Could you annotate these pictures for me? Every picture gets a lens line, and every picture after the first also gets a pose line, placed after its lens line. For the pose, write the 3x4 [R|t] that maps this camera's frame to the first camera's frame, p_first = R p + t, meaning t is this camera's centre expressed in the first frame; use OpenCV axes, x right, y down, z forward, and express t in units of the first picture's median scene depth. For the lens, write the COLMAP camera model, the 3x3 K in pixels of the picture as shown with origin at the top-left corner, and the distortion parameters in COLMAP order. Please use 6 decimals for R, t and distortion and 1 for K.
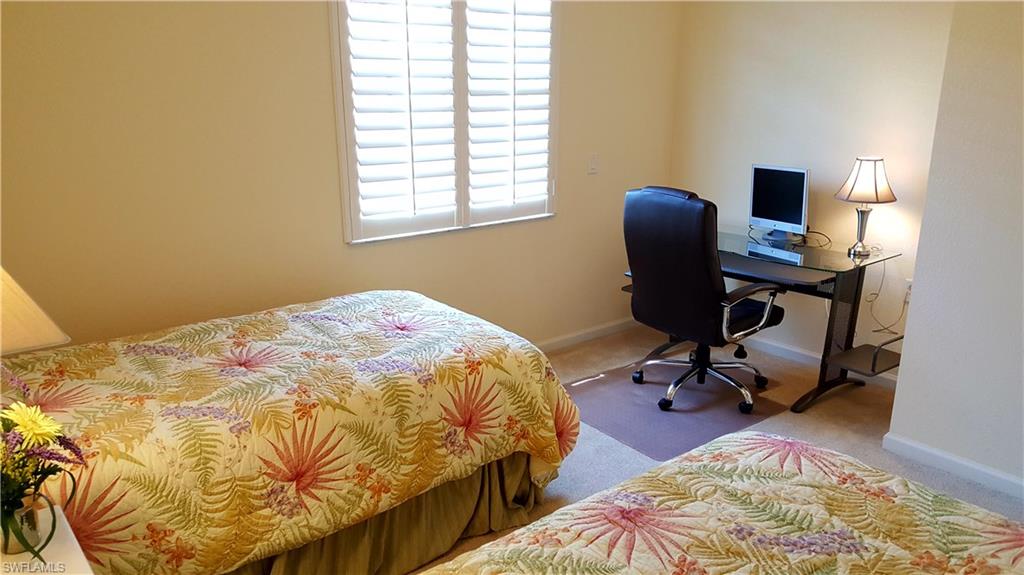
lens RADIAL K [[761.8, 0, 514.8], [0, 761.8, 293.8], [0, 0, 1]] dist [0.046636, -0.013418]
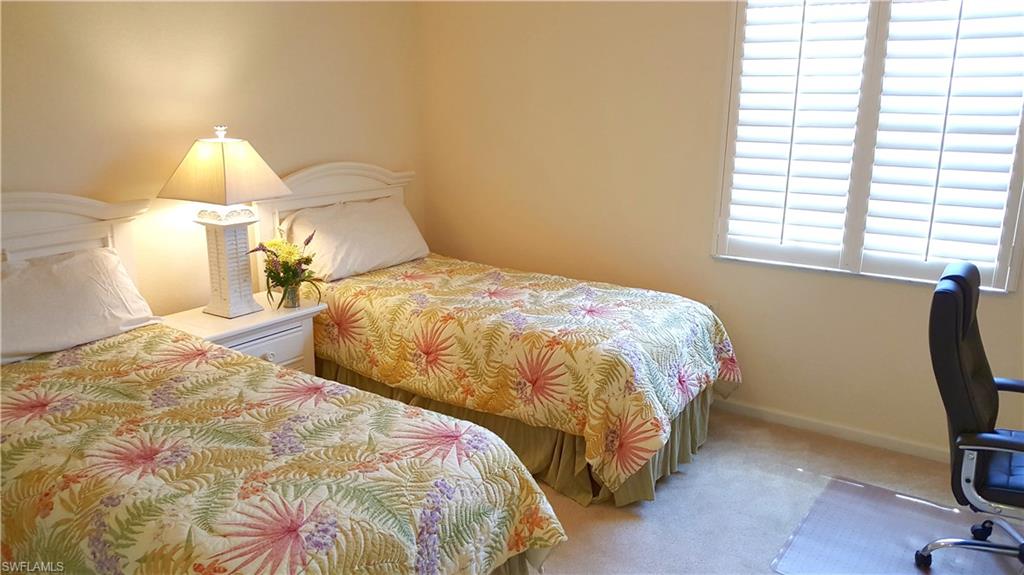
lens RADIAL K [[761.8, 0, 513.9], [0, 761.8, 282.0], [0, 0, 1]] dist [0.046636, -0.013418]
pose [[0.276585, 0.220928, -0.935250, 1.088083], [-0.263374, 0.953378, 0.147321, -0.168556], [0.924194, 0.205574, 0.321877, 0.537184]]
